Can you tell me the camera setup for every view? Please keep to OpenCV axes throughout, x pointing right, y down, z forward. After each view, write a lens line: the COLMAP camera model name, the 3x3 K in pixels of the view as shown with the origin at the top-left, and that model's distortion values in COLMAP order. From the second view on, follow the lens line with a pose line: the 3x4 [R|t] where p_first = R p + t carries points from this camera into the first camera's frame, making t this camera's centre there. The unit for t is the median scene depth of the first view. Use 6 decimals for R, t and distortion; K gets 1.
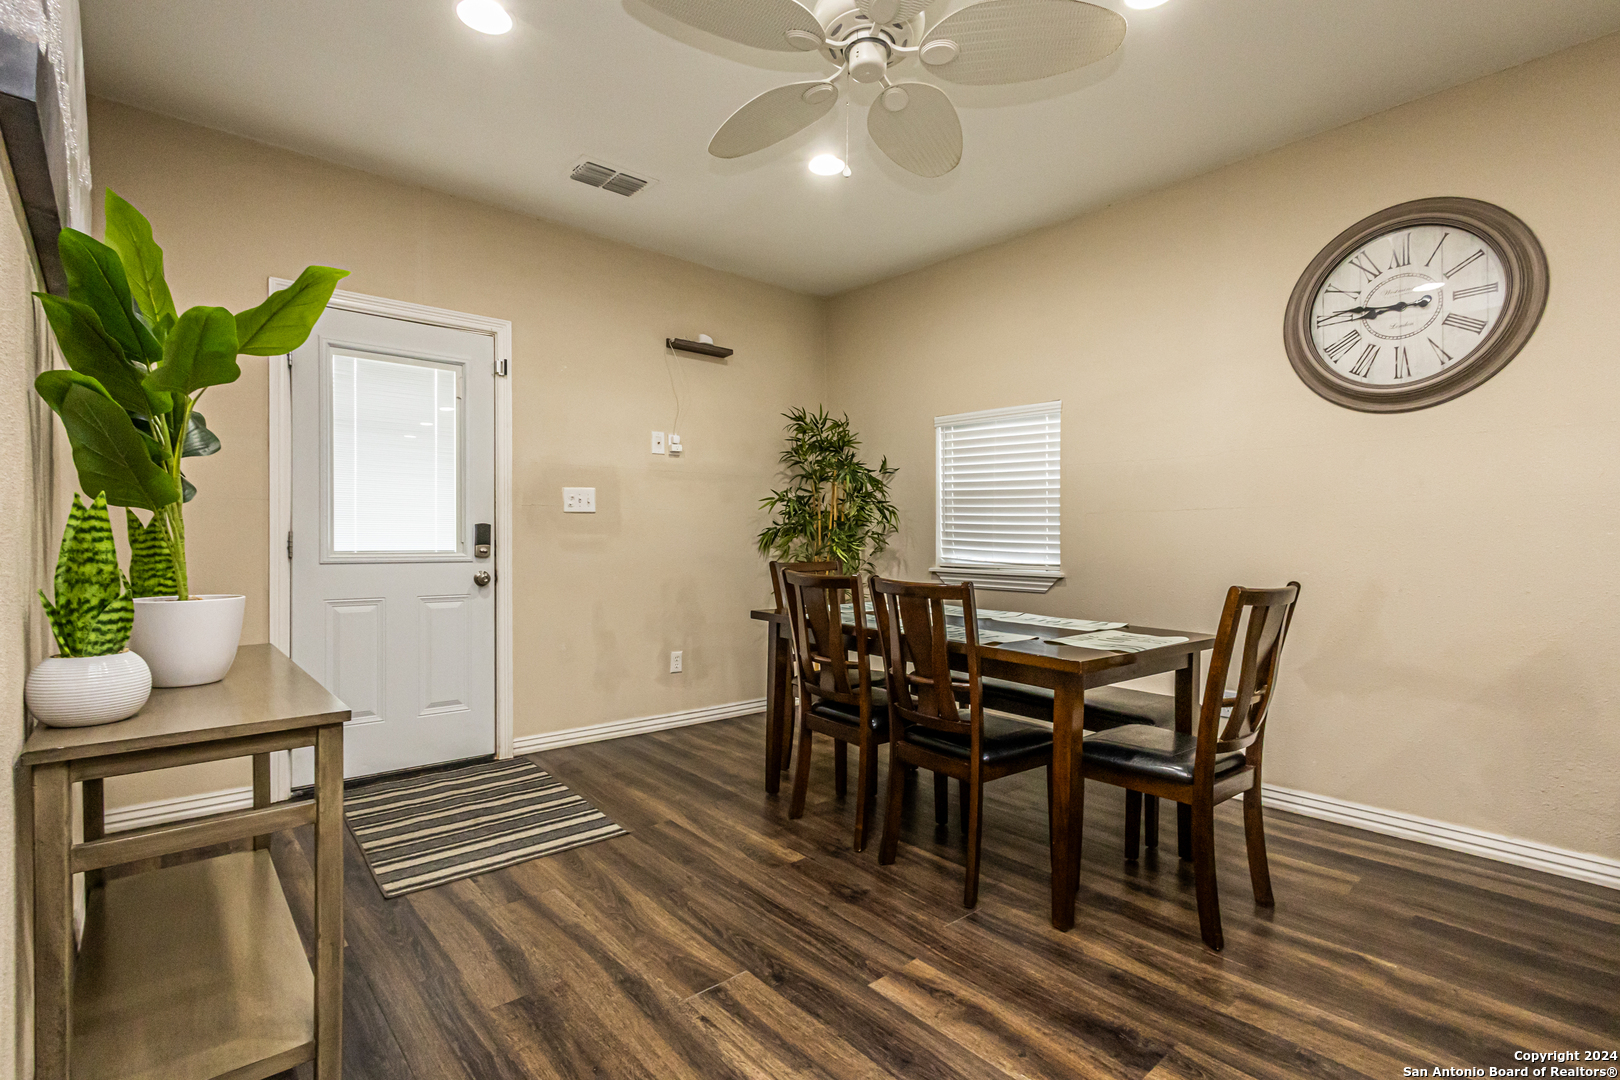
lens RADIAL K [[758.2, 0, 819.1], [0, 758.2, 546.5], [0, 0, 1]] dist [0.009395, -0.001312]
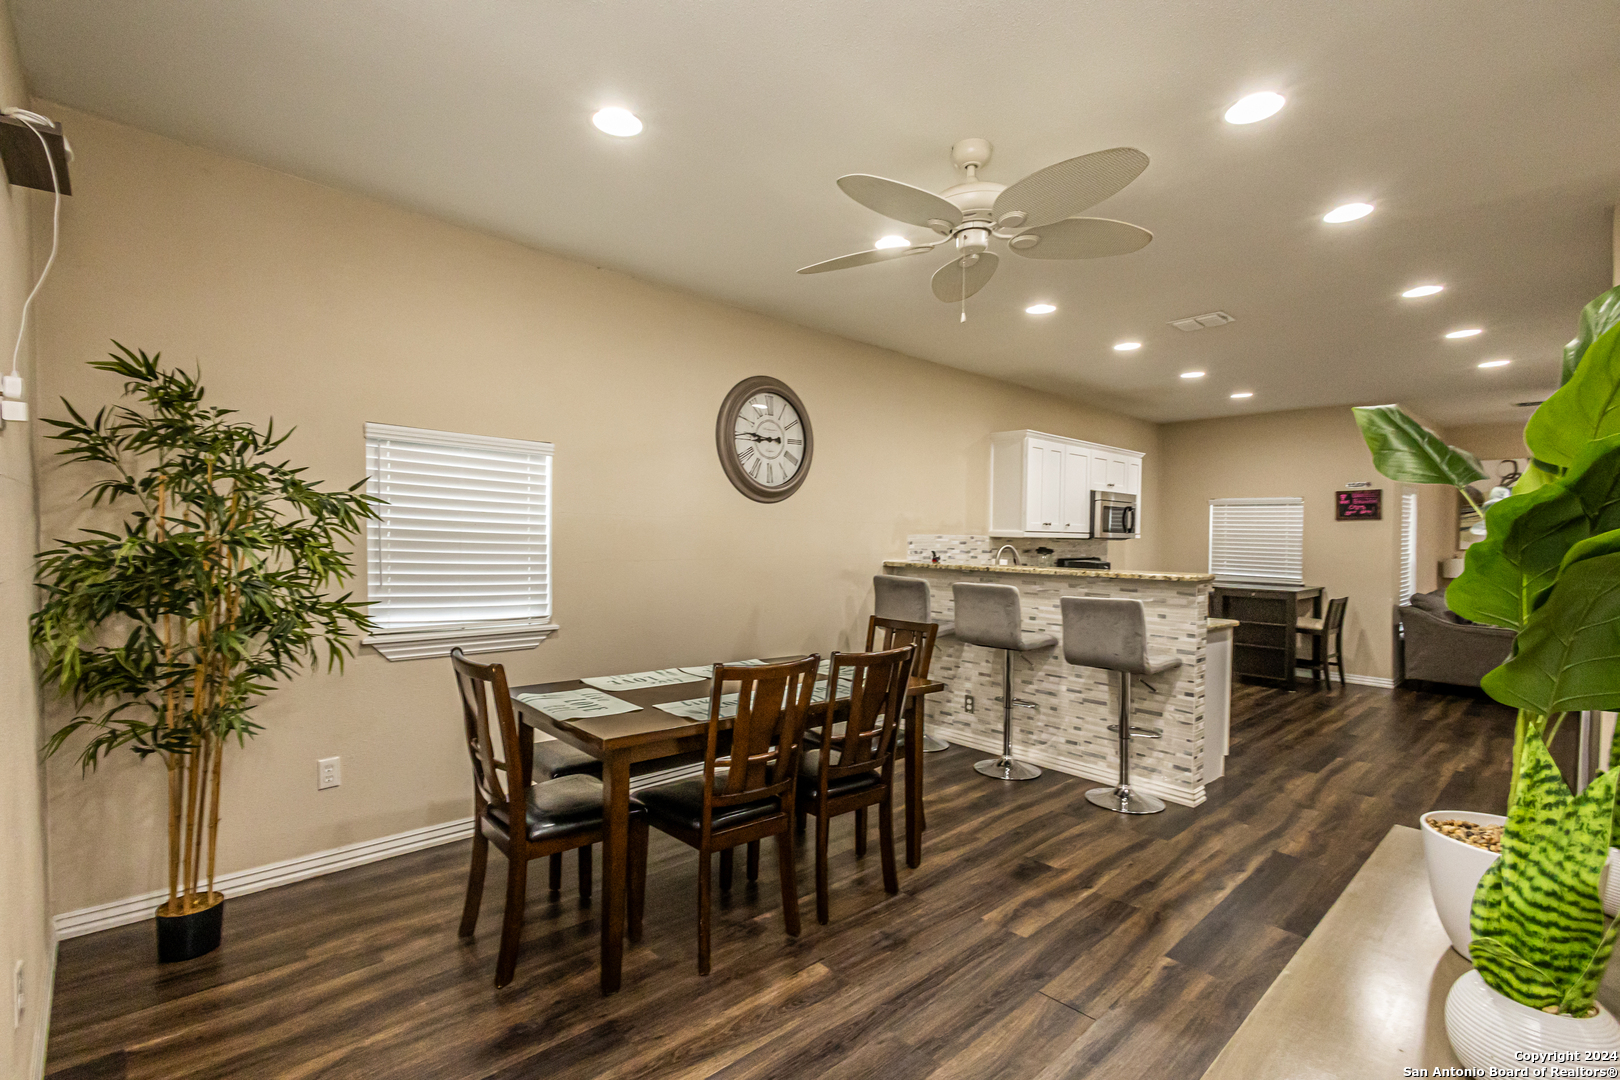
lens RADIAL K [[758.2, 0, 797.2], [0, 758.2, 550.3], [0, 0, 1]] dist [0.009395, -0.001312]
pose [[-0.030084, -0.025046, 0.999234, -0.753837], [-0.006461, 0.999670, 0.024862, -0.099584], [-0.999526, -0.005708, -0.030236, 0.844531]]
